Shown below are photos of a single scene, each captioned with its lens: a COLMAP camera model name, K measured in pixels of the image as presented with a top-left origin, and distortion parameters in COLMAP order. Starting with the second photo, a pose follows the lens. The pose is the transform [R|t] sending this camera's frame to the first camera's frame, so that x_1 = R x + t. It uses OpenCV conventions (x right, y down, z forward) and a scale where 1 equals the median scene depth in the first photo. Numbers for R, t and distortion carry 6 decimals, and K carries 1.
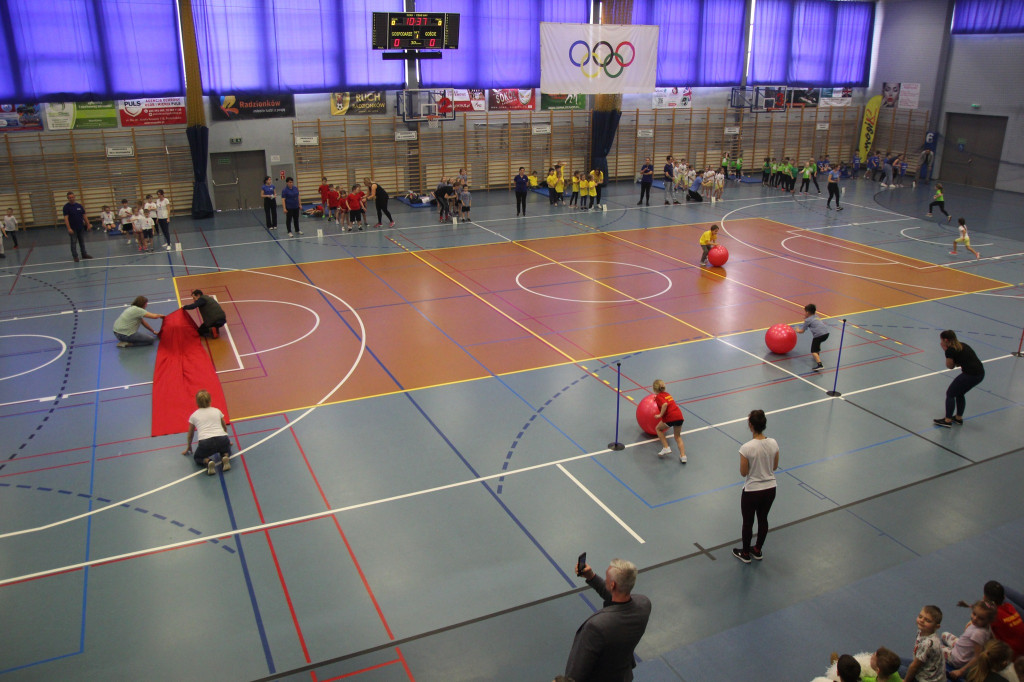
lens RADIAL K [[793.7, 0, 514.7], [0, 793.7, 339.6], [0, 0, 1]] dist [-0.128854, 0.096756]
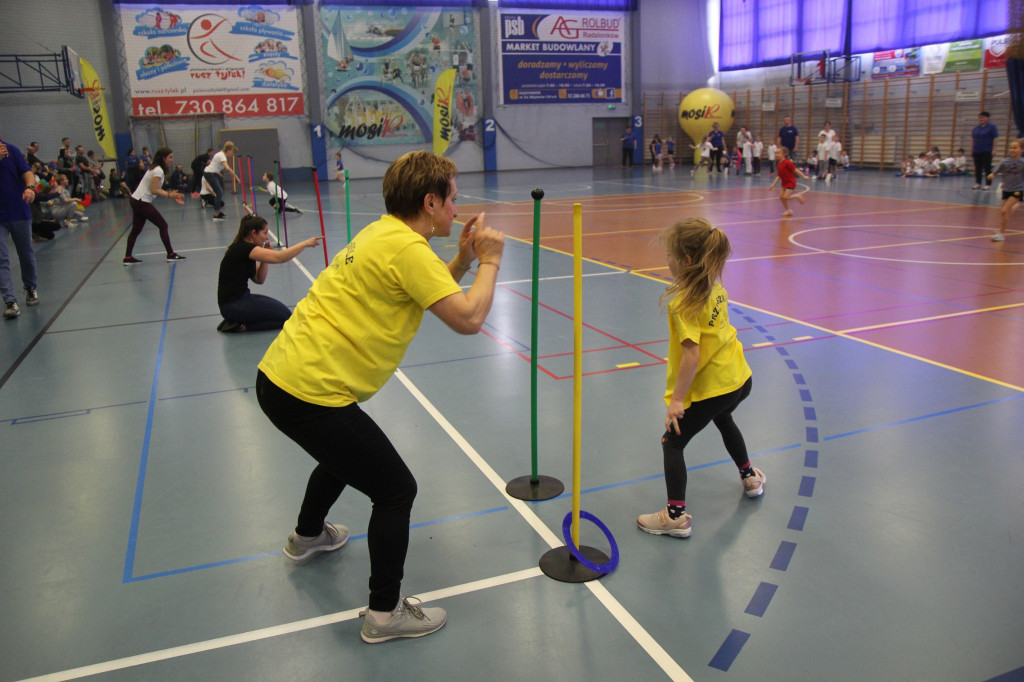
lens RADIAL K [[793.7, 0, 513.5], [0, 793.7, 336.0], [0, 0, 1]] dist [-0.128854, 0.096756]
pose [[-0.059410, 0.249713, -0.966496, 0.450286], [-0.302709, 0.918109, 0.255819, -0.045598], [0.951230, 0.307765, 0.021046, 0.516867]]
